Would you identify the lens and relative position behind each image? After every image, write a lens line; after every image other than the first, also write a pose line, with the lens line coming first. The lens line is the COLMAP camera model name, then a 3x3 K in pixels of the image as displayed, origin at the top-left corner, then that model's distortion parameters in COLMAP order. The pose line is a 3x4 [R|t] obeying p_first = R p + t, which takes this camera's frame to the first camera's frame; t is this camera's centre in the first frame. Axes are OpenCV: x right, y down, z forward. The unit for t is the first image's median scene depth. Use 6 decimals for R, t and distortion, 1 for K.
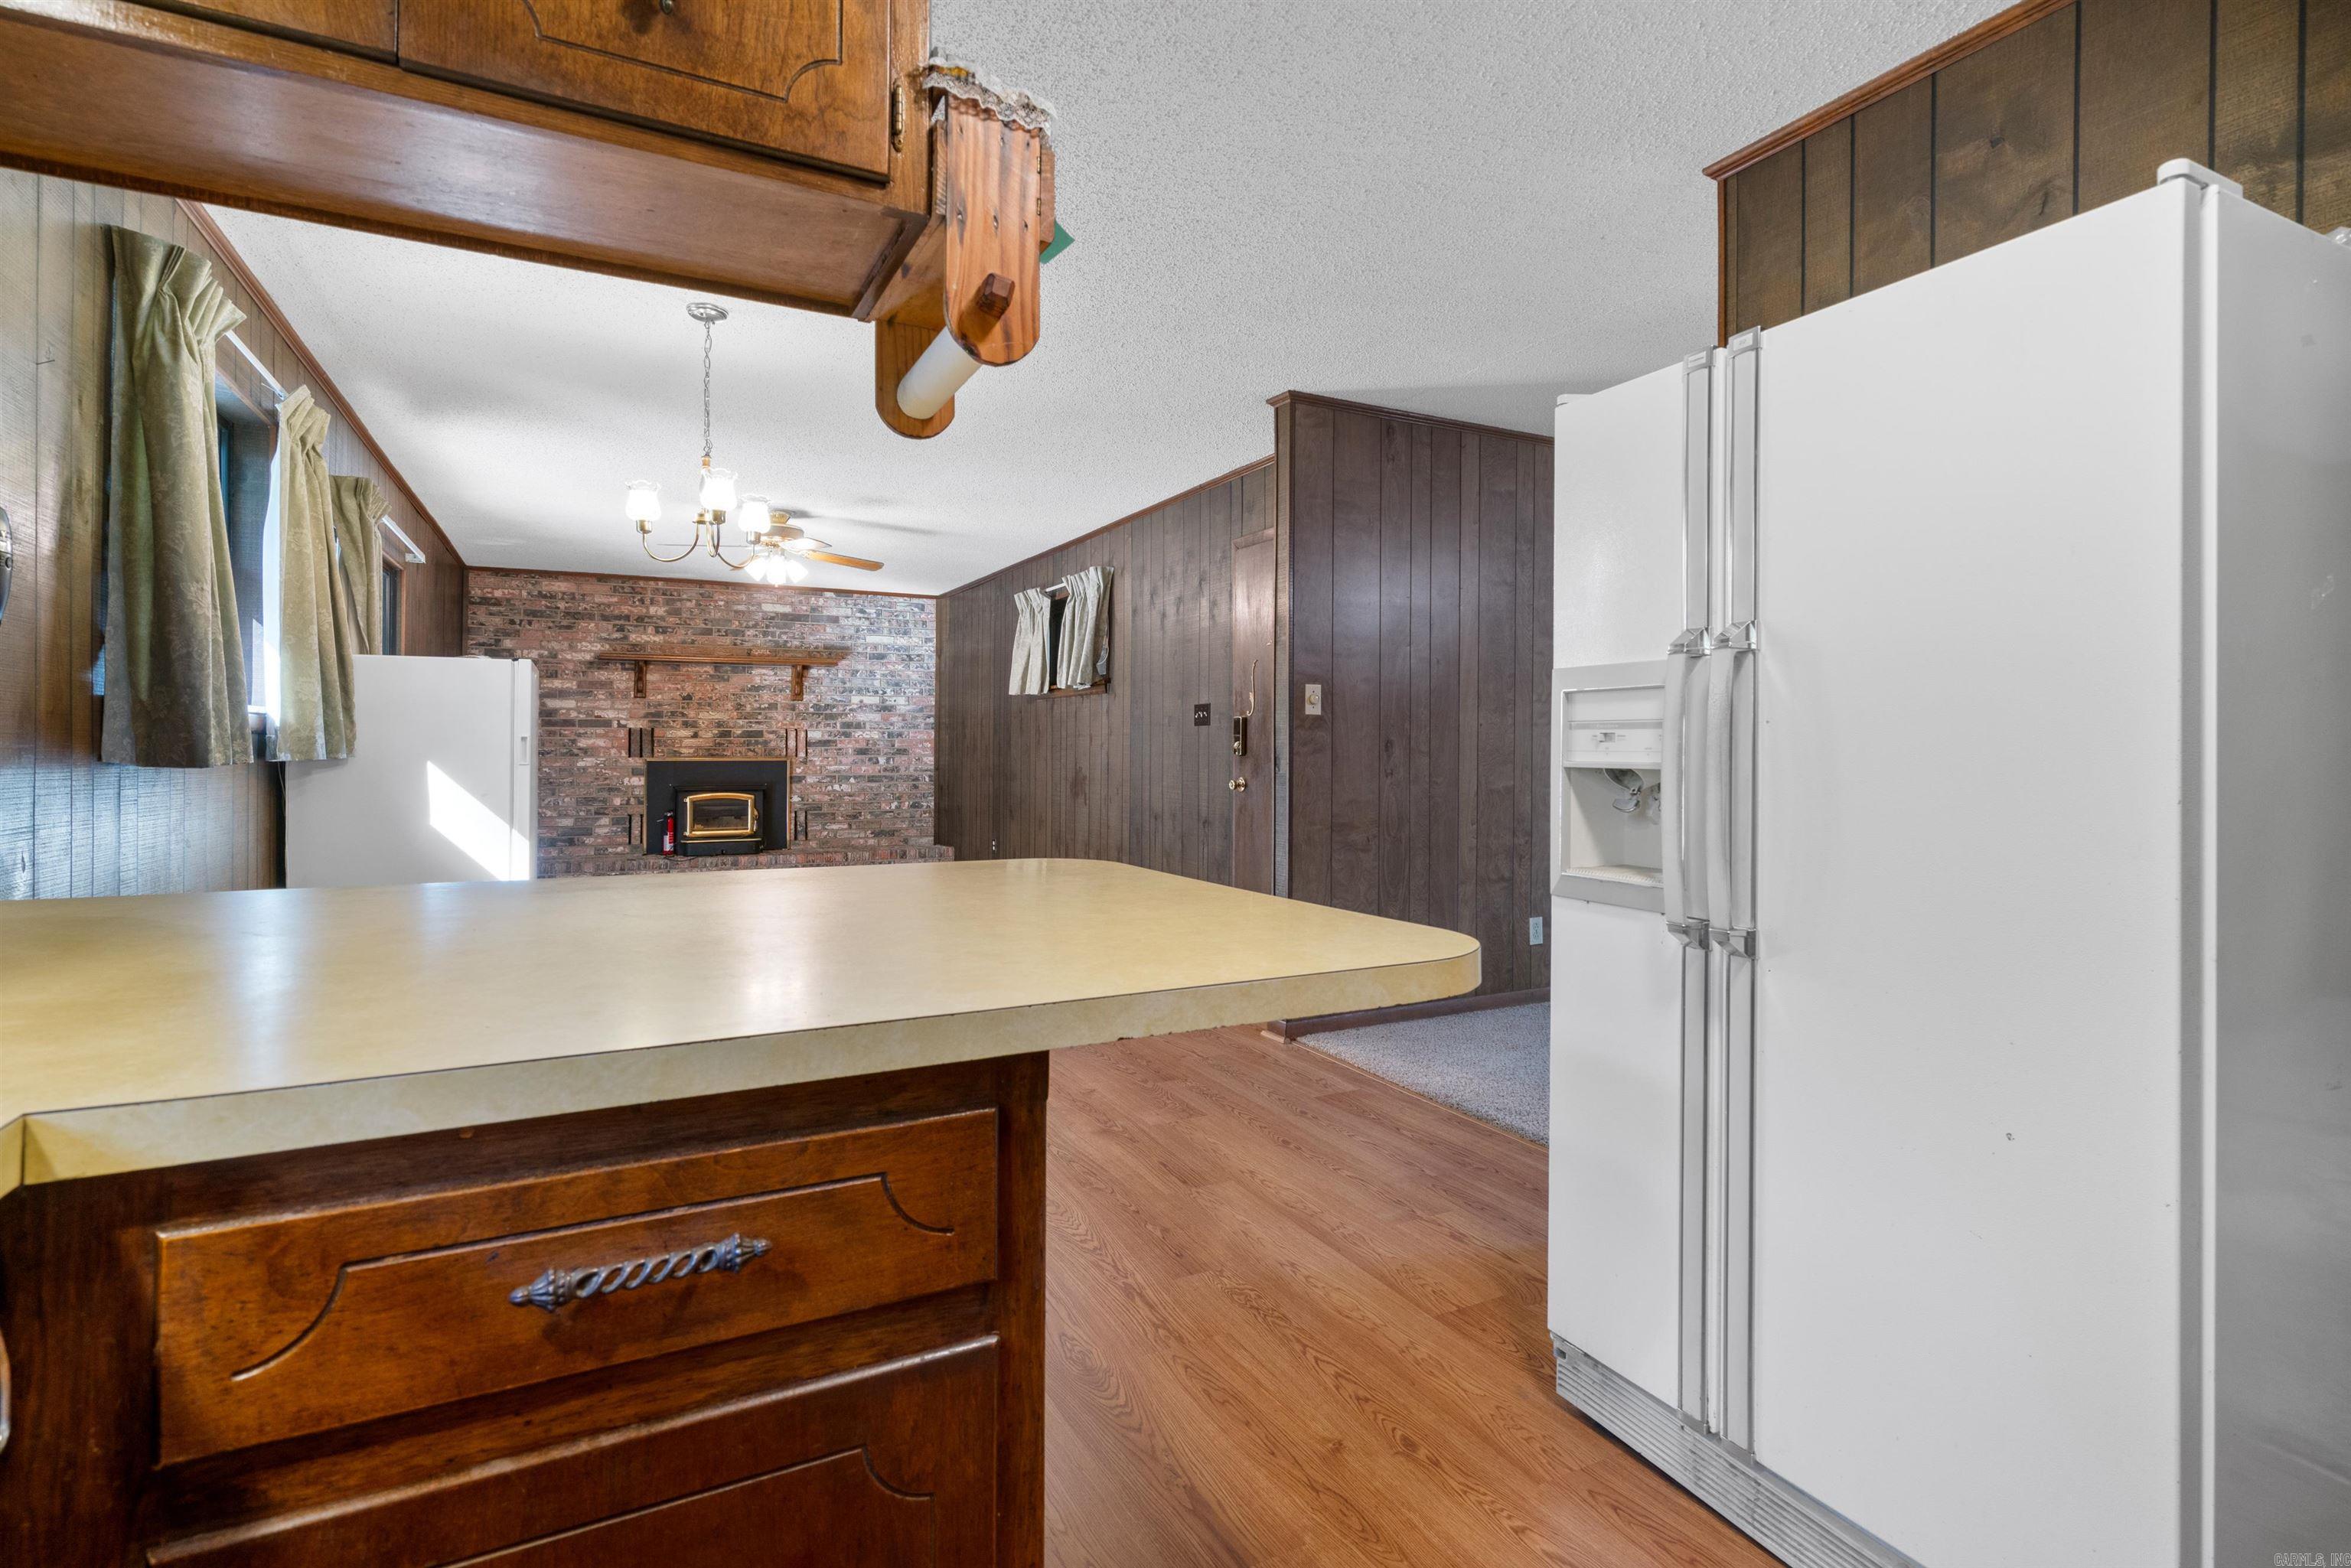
lens RADIAL K [[1084.9, 0, 1149.6], [0, 1084.9, 741.9], [0, 0, 1]] dist [-0.007626, 0.003465]
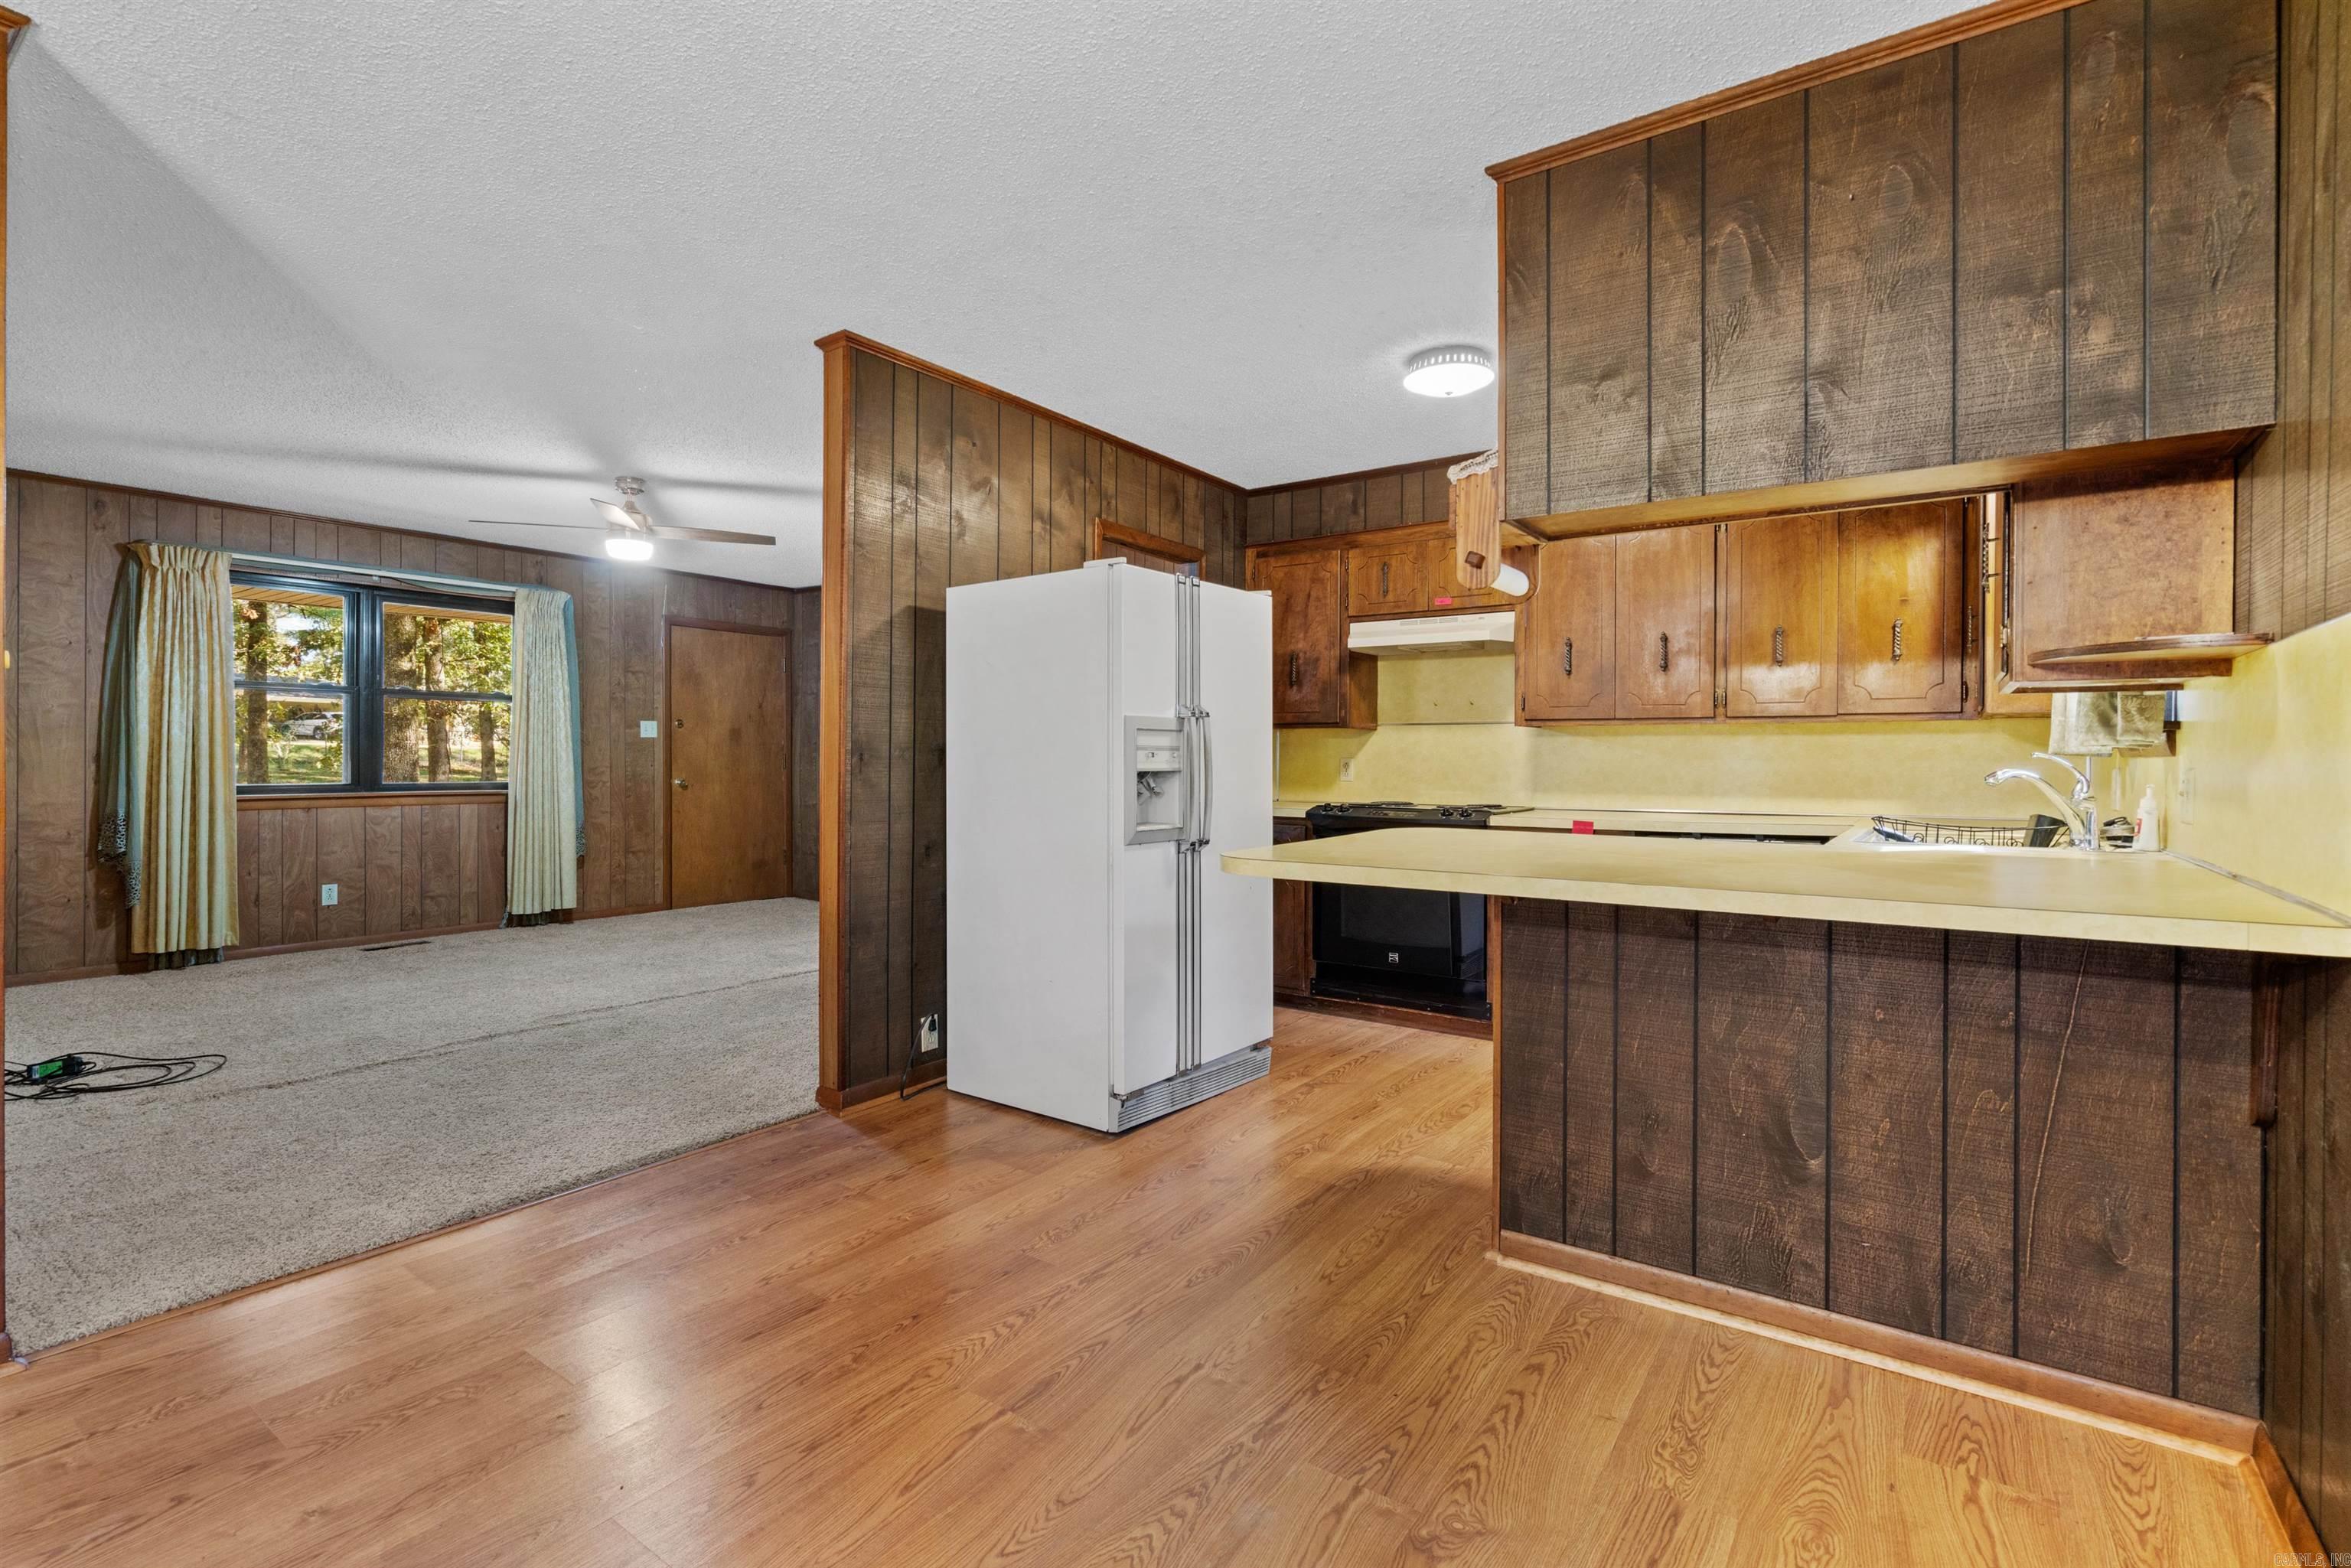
lens RADIAL K [[1084.9, 0, 1168.6], [0, 1084.9, 758.7], [0, 0, 1]] dist [-0.007626, 0.003465]
pose [[-0.462136, -0.006289, 0.886787, -0.239435], [-0.011479, 0.999933, 0.001109, 0.000204], [-0.886735, -0.009667, -0.462178, 0.347212]]
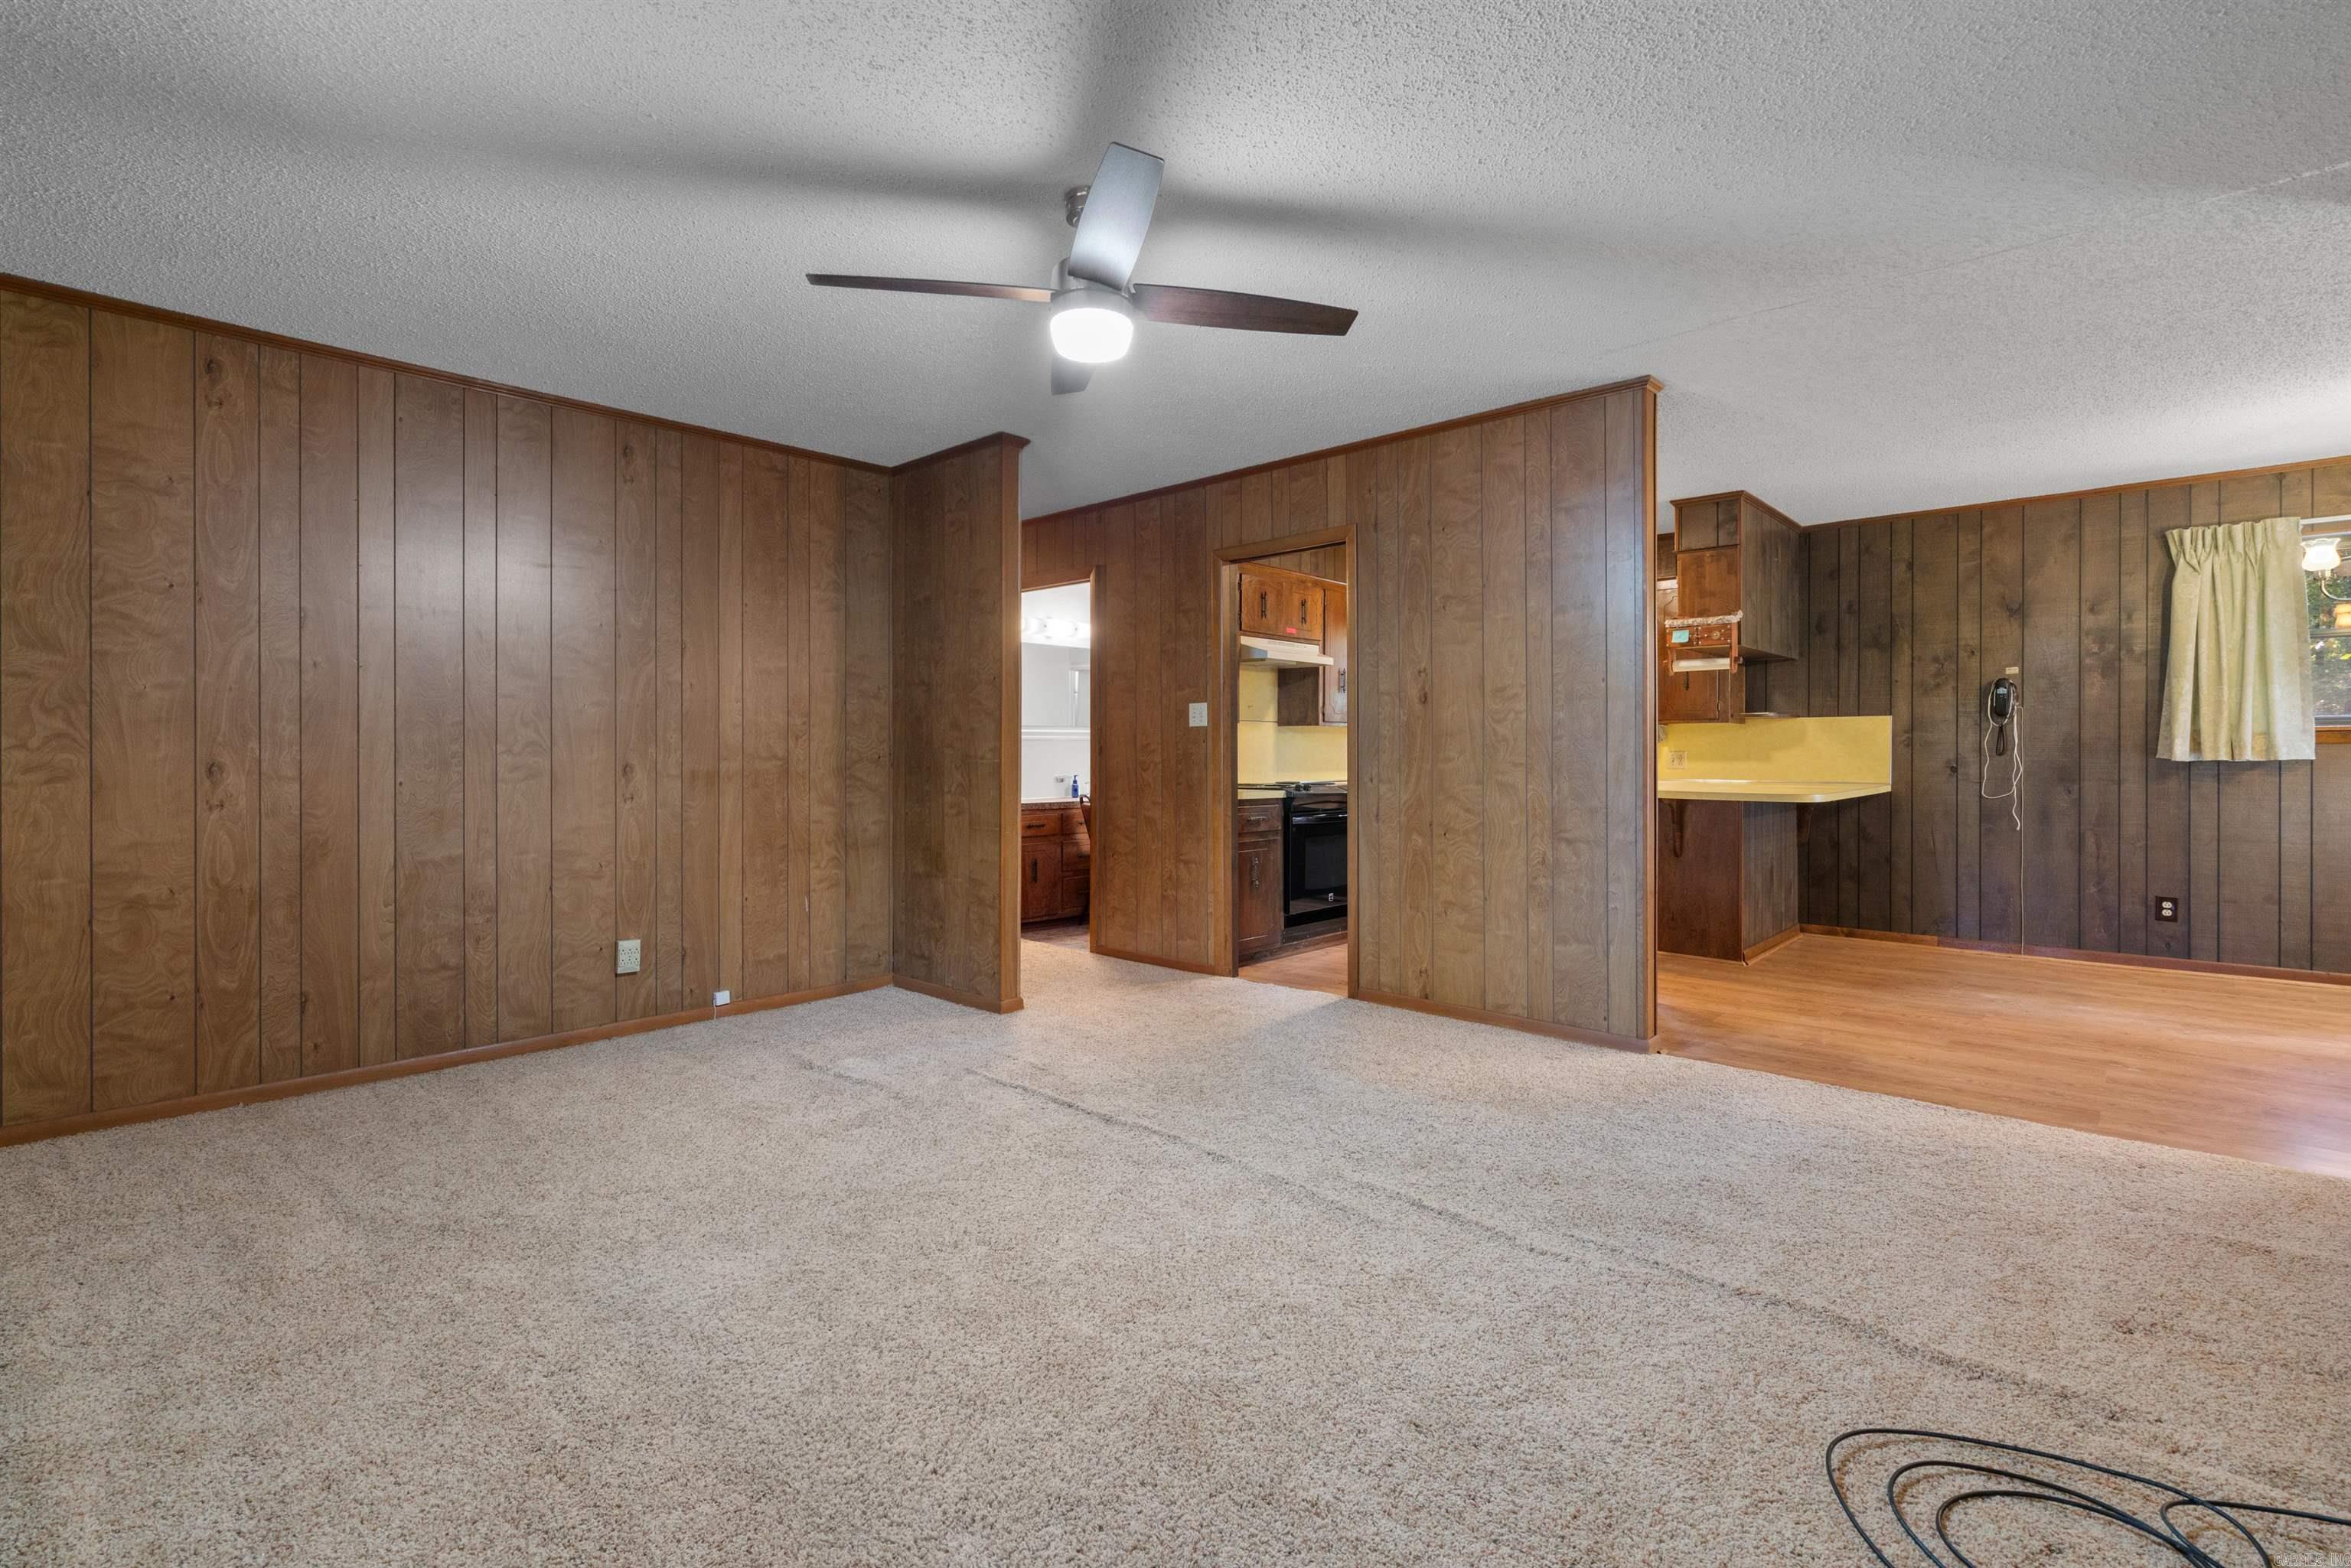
lens RADIAL K [[1084.9, 0, 1150.2], [0, 1084.9, 752.6], [0, 0, 1]] dist [-0.007626, 0.003465]
pose [[-0.939419, -0.003110, -0.342757, 0.486671], [-0.001667, 0.999988, -0.004504, 0.005313], [0.342767, -0.003660, -0.939413, 0.614437]]
